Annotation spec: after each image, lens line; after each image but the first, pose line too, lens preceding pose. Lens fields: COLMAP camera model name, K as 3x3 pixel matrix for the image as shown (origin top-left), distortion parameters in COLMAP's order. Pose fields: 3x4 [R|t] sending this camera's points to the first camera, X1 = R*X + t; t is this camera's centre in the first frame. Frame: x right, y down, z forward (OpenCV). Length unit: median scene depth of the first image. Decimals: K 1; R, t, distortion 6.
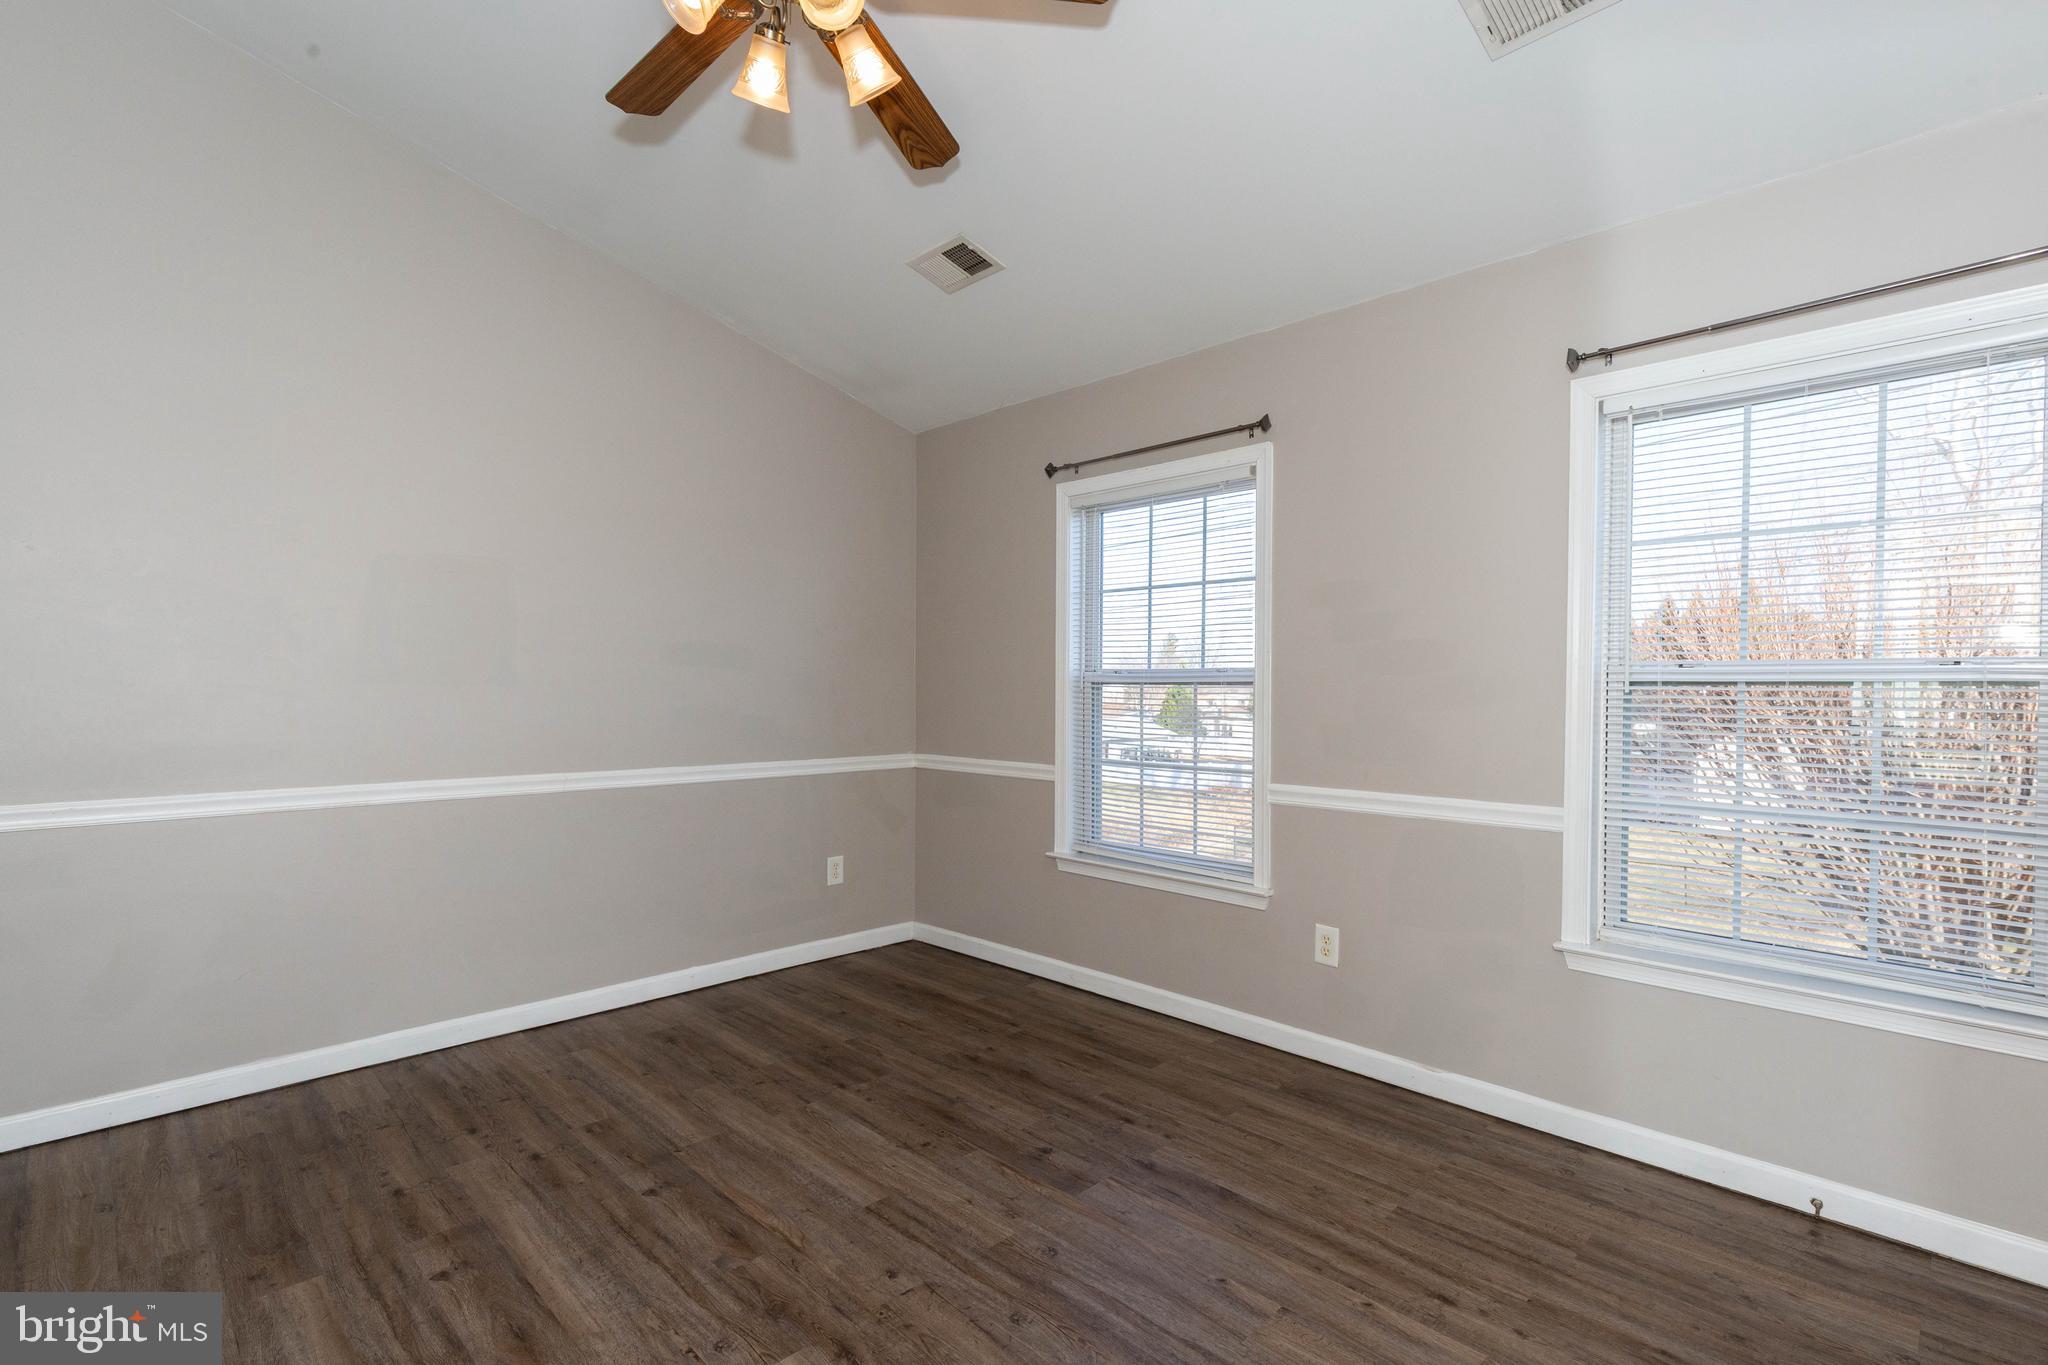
lens RADIAL K [[981.4, 0, 1021.9], [0, 981.4, 685.4], [0, 0, 1]] dist [0.008501, -0.002210]
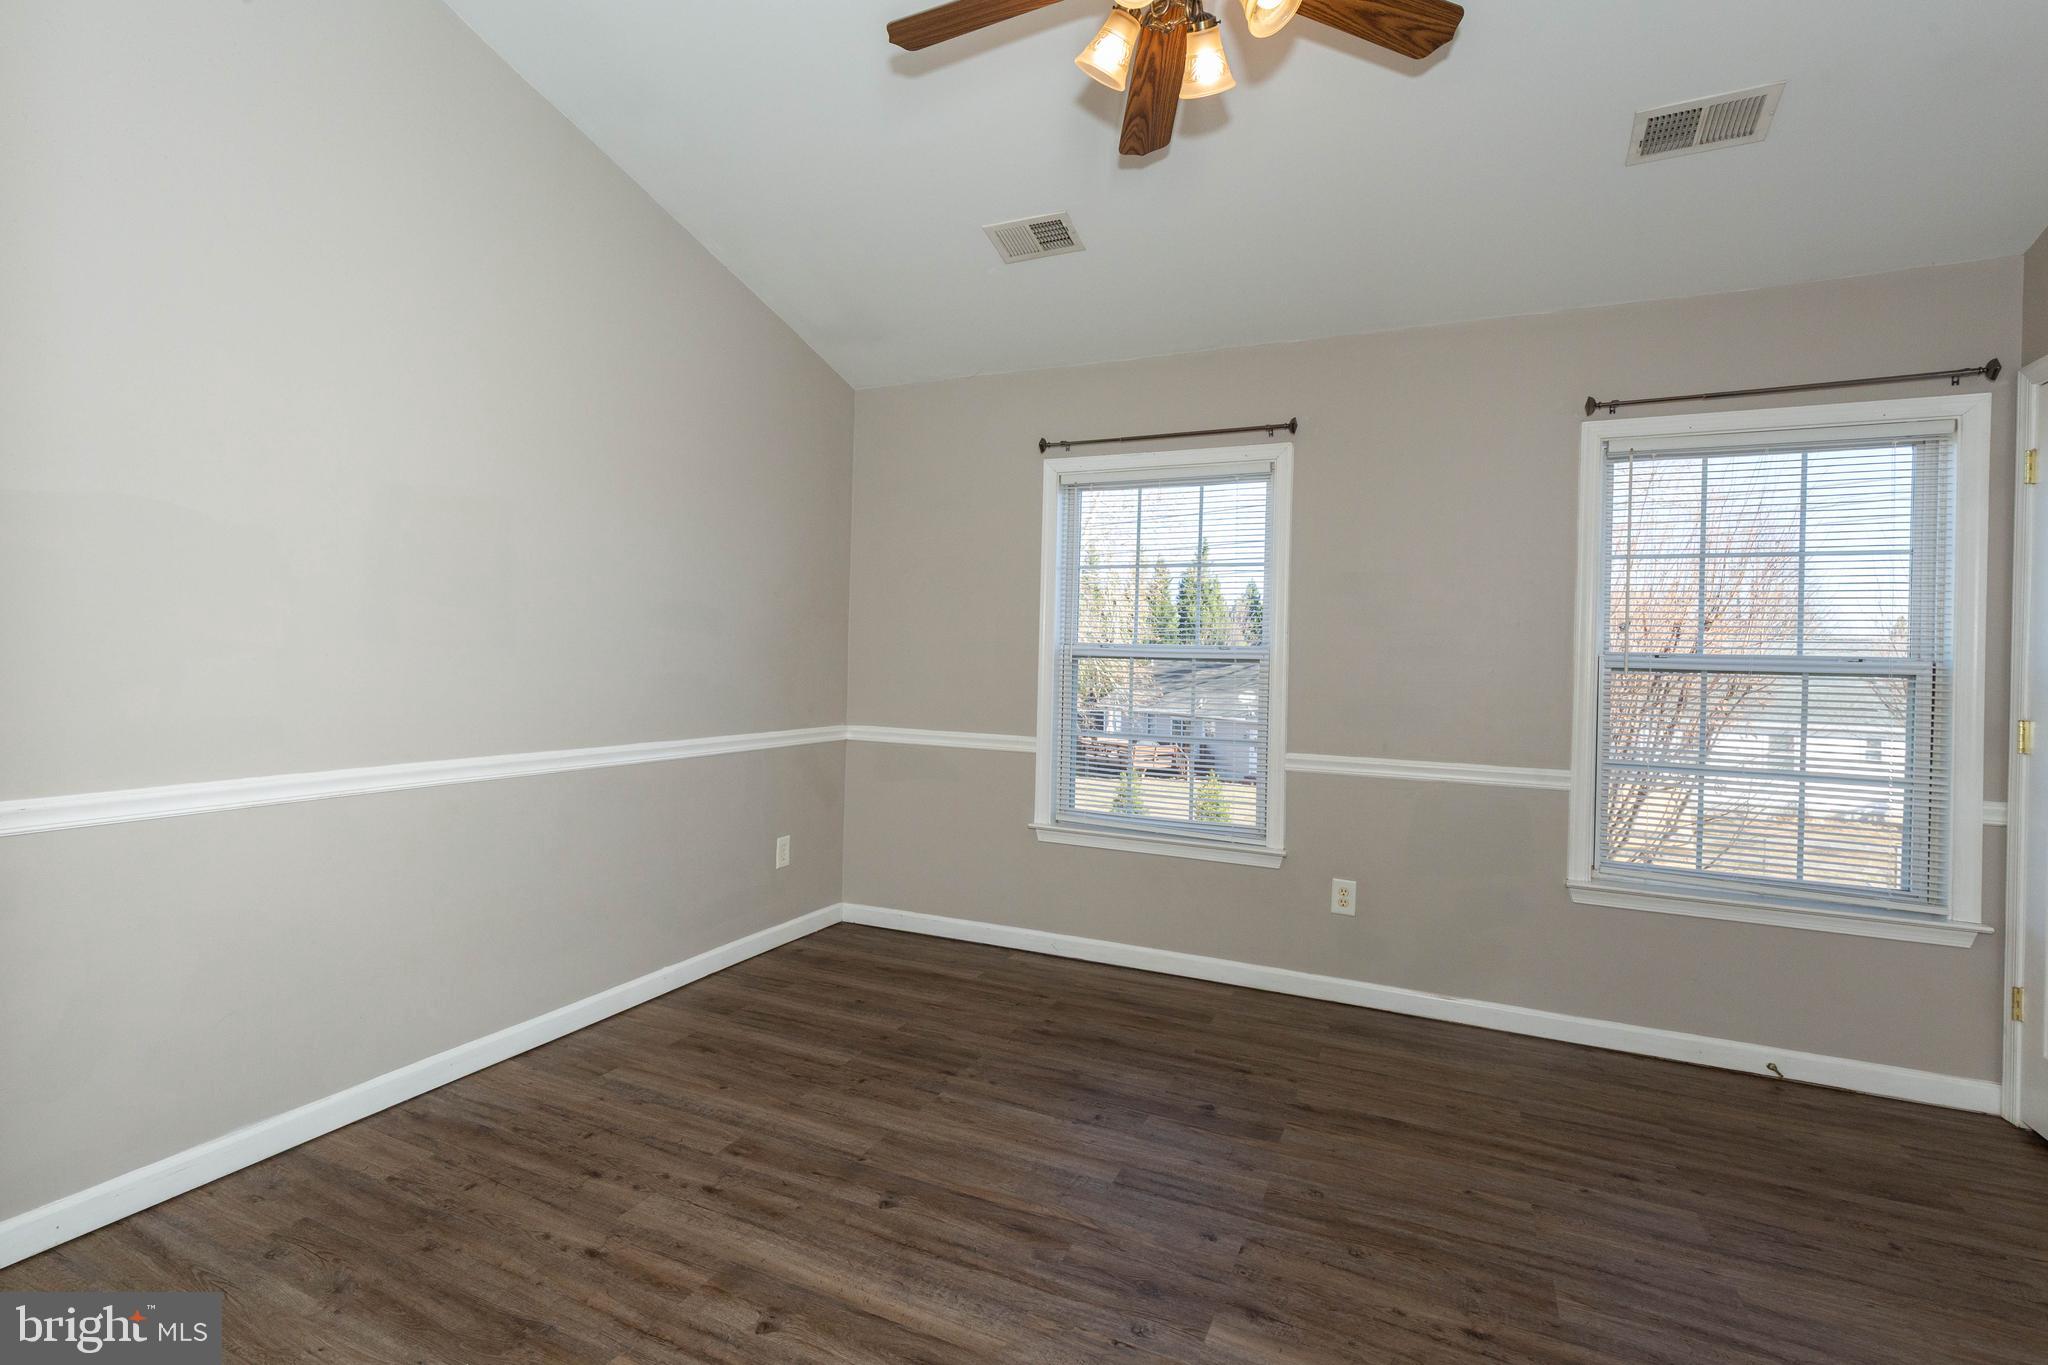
lens RADIAL K [[981.4, 0, 1086.5], [0, 981.4, 644.6], [0, 0, 1]] dist [0.008501, -0.002210]
pose [[0.941774, 0.025139, 0.335305, -0.416428], [-0.021703, 0.999667, -0.013992, -0.001244], [-0.335545, 0.005900, 0.942006, 0.050211]]
